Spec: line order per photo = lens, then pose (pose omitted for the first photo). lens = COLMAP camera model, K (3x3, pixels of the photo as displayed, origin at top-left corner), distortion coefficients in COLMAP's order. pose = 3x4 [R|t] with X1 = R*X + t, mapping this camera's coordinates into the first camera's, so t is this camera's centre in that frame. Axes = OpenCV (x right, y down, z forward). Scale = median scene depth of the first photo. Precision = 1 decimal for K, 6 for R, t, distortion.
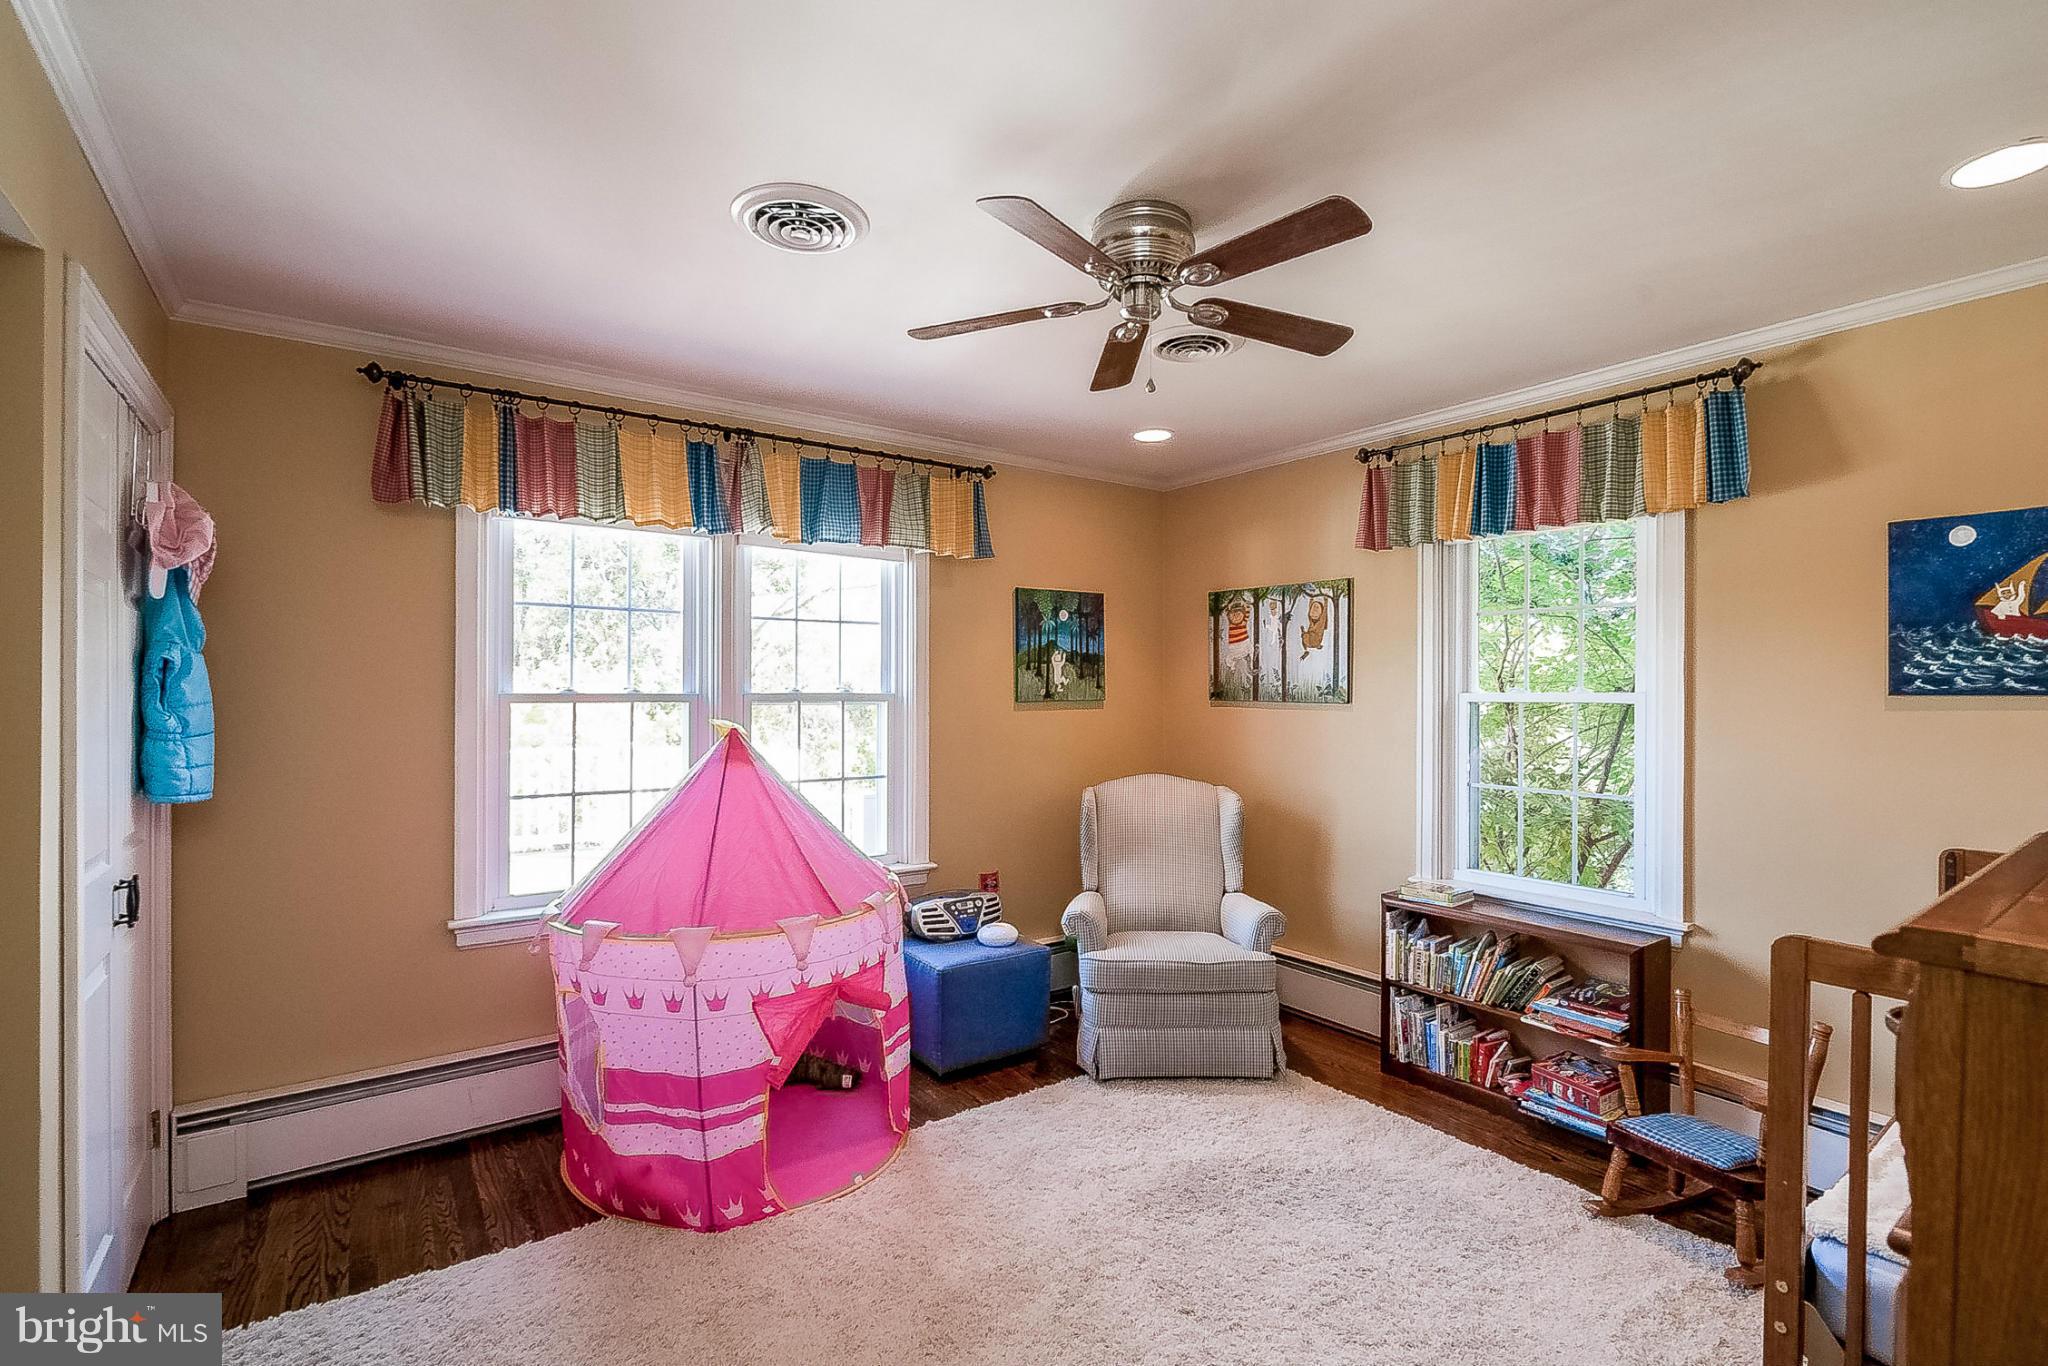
lens RADIAL K [[927.8, 0, 1029.0], [0, 927.8, 690.0], [0, 0, 1]] dist [-0.001516, 0.000479]
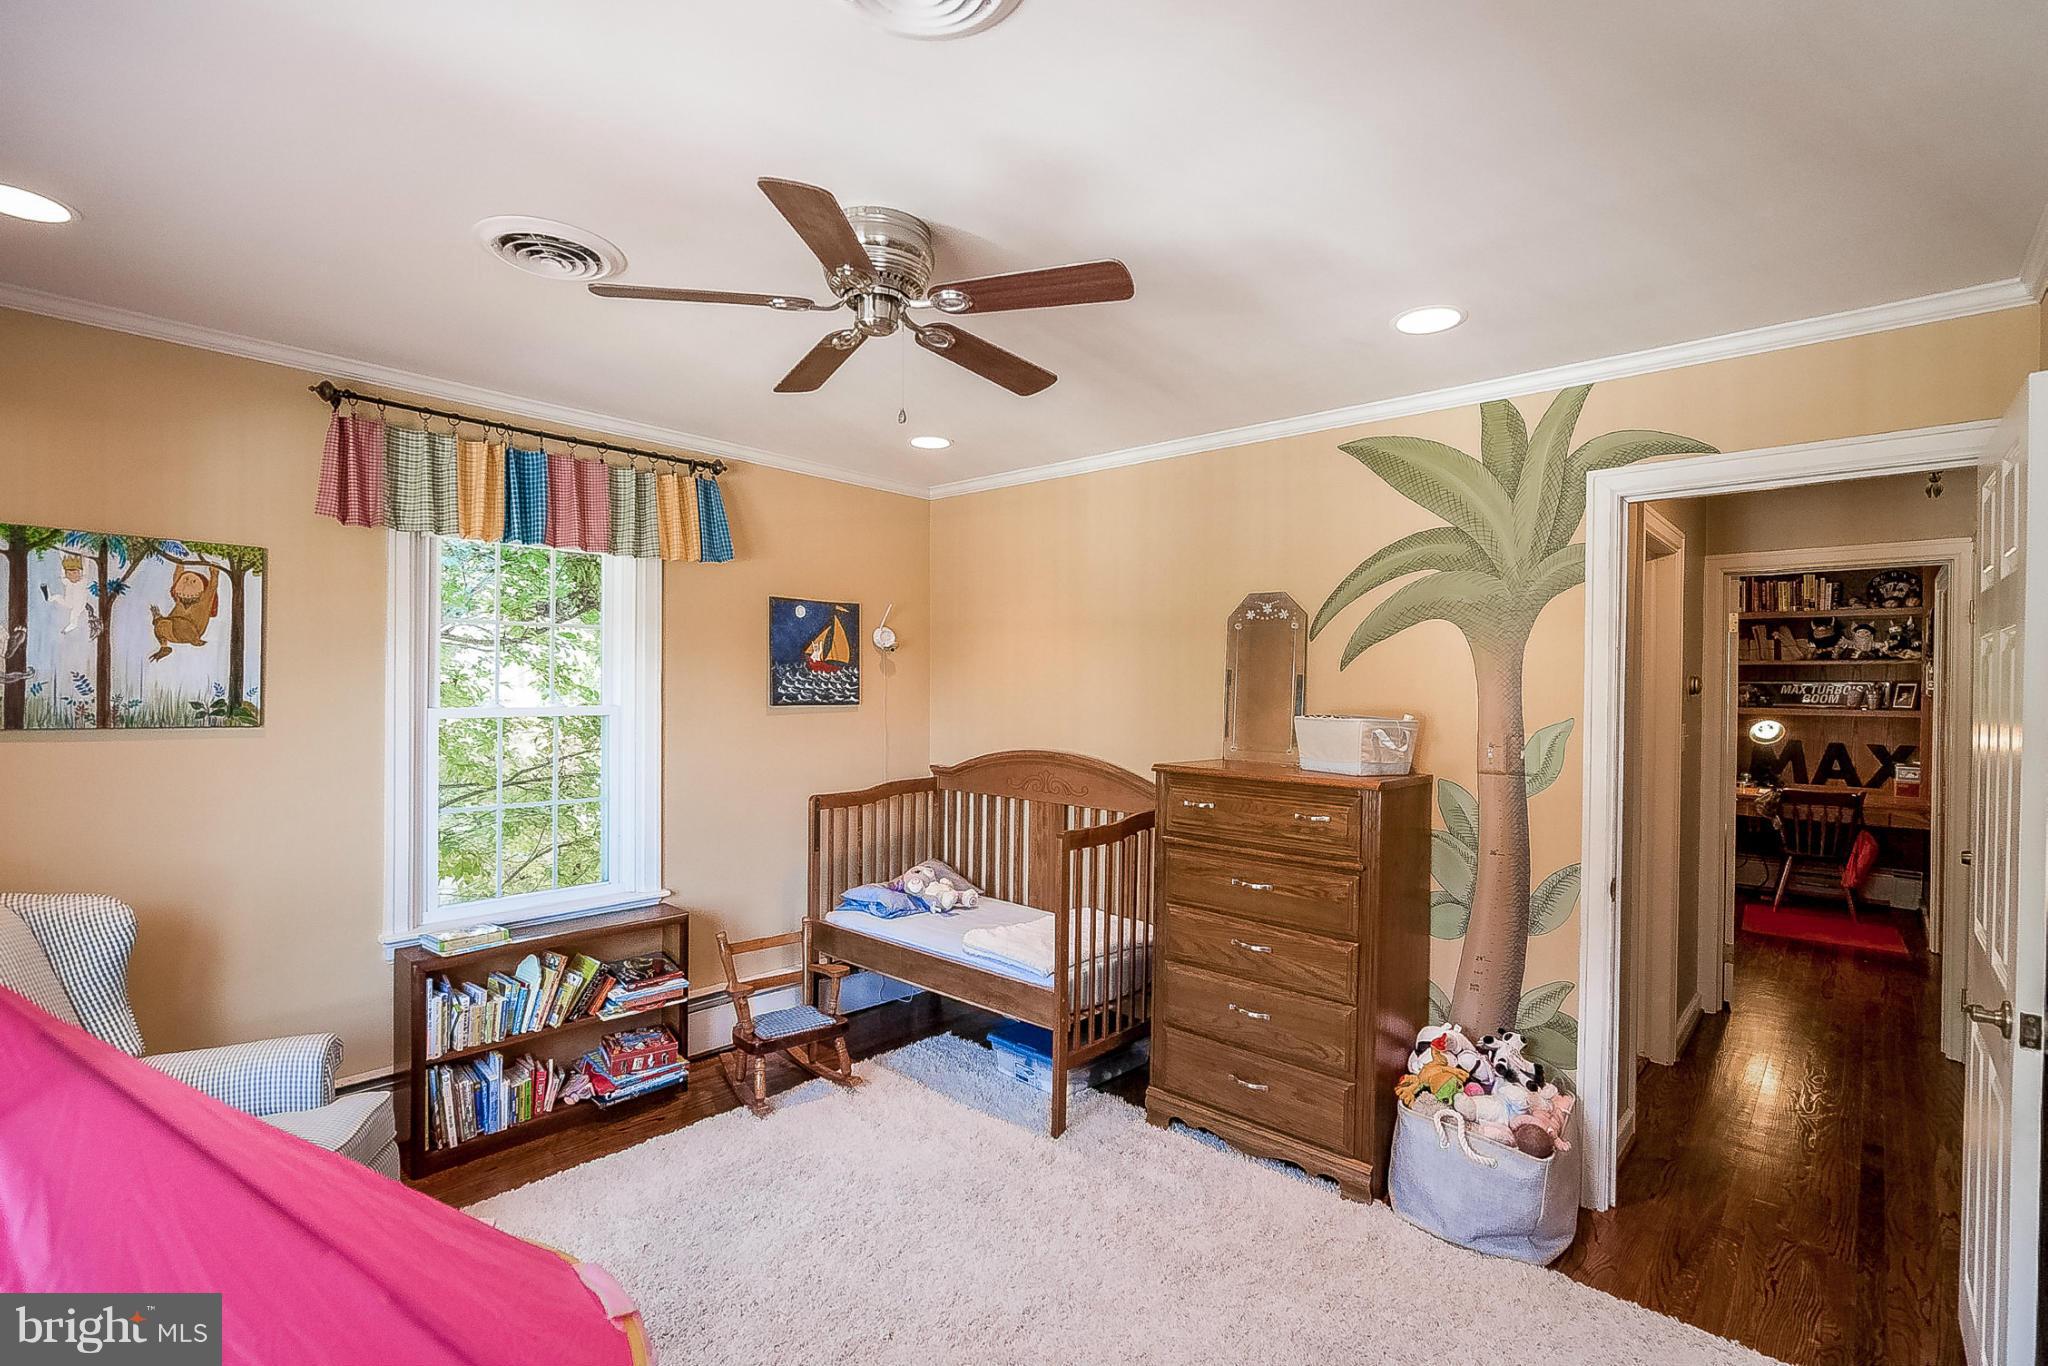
lens RADIAL K [[927.8, 0, 1027.5], [0, 927.8, 687.6], [0, 0, 1]] dist [-0.001516, 0.000479]
pose [[-0.189161, -0.010622, 0.981889, -0.548510], [-0.014453, 0.999863, 0.008032, -0.034669], [-0.981840, -0.012672, -0.189289, 0.677767]]
